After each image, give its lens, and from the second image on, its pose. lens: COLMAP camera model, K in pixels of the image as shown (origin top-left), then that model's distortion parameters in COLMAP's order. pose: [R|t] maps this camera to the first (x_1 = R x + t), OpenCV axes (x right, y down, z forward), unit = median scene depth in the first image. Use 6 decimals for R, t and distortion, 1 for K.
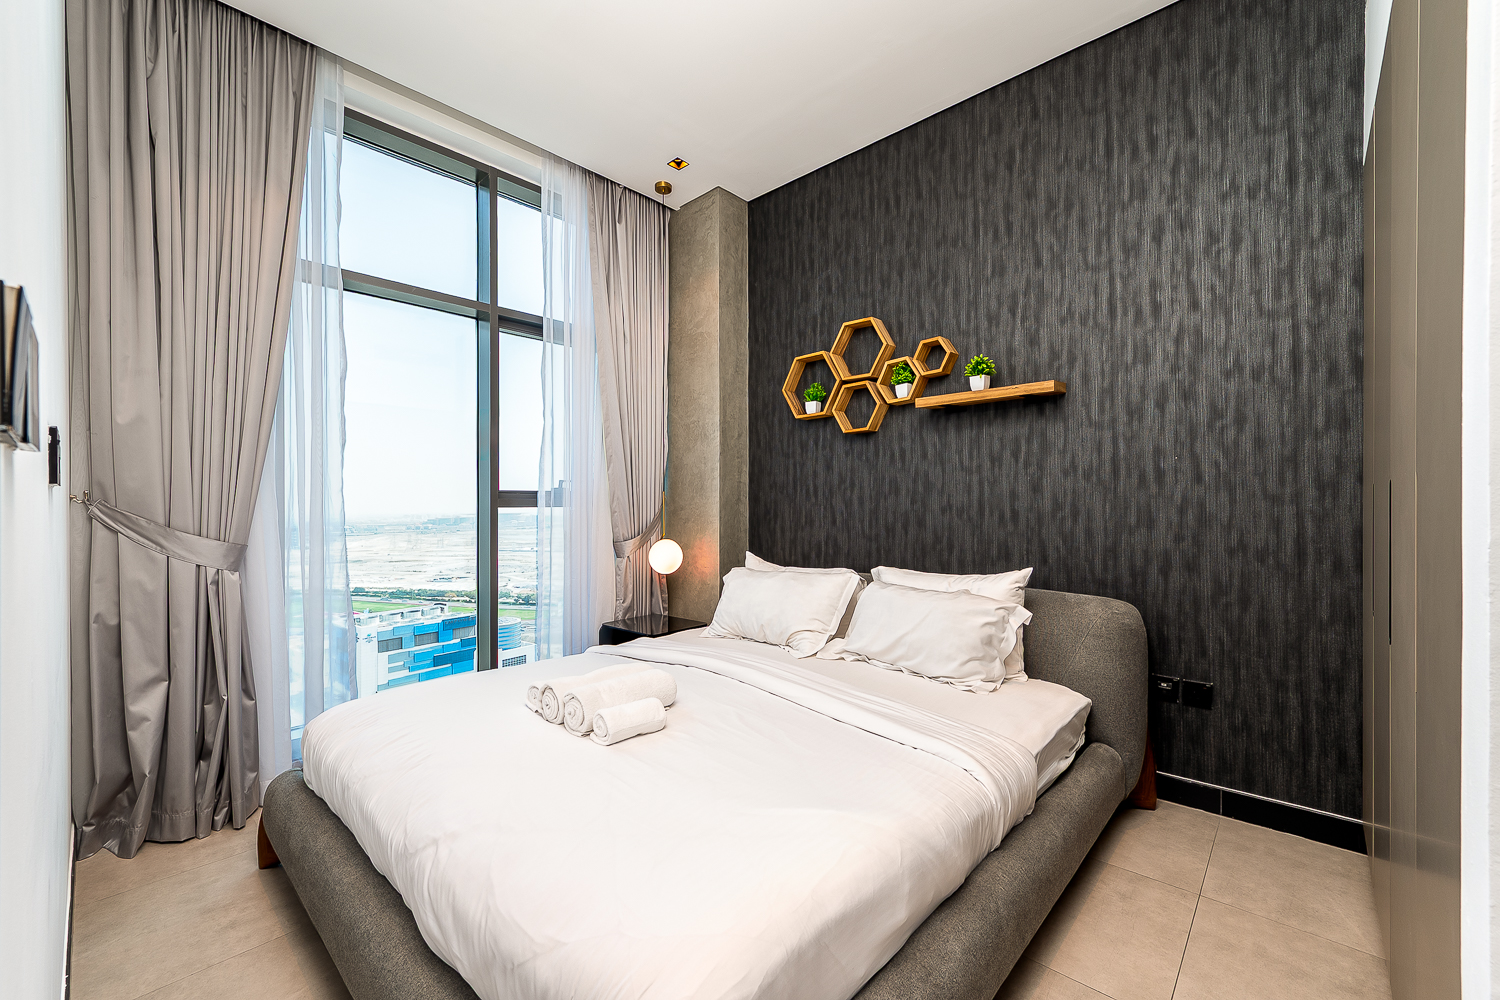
lens RADIAL K [[598.9, 0, 709.7], [0, 598.9, 501.8], [0, 0, 1]] dist [-0.001304, 0.000005]
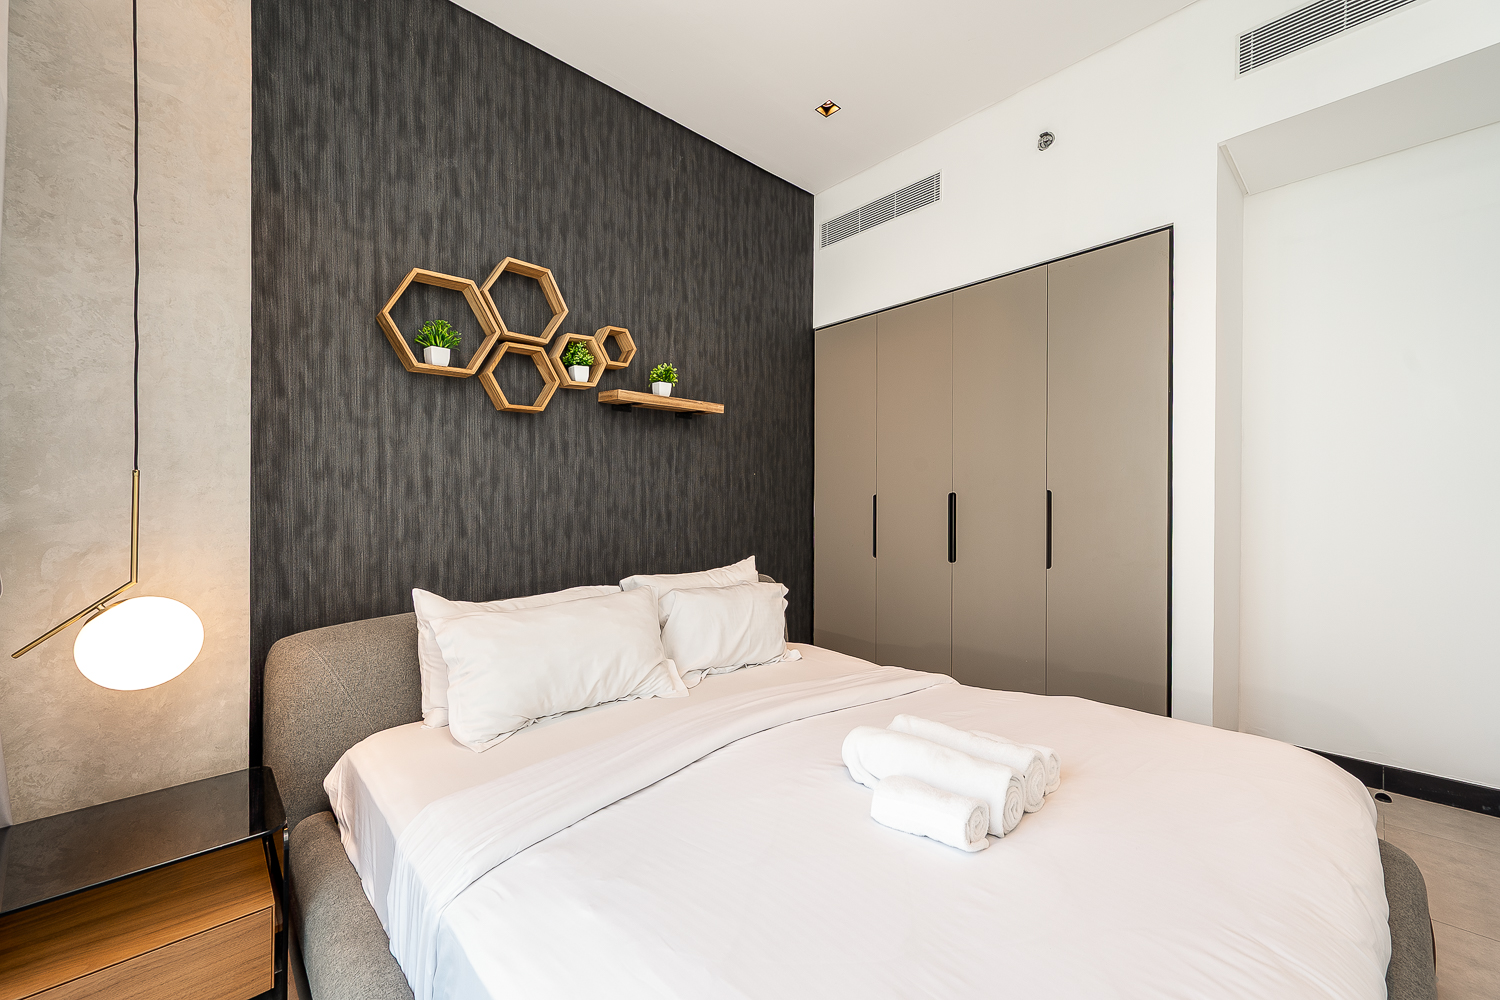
lens RADIAL K [[603.0, 0, 754.7], [0, 603.0, 510.5], [0, 0, 1]] dist [0.001906, 0.000236]
pose [[0.029418, -0.002141, 0.999565, -0.534014], [0.002233, 0.999995, 0.002076, 0.009738], [-0.999565, 0.002171, 0.029423, 0.719498]]
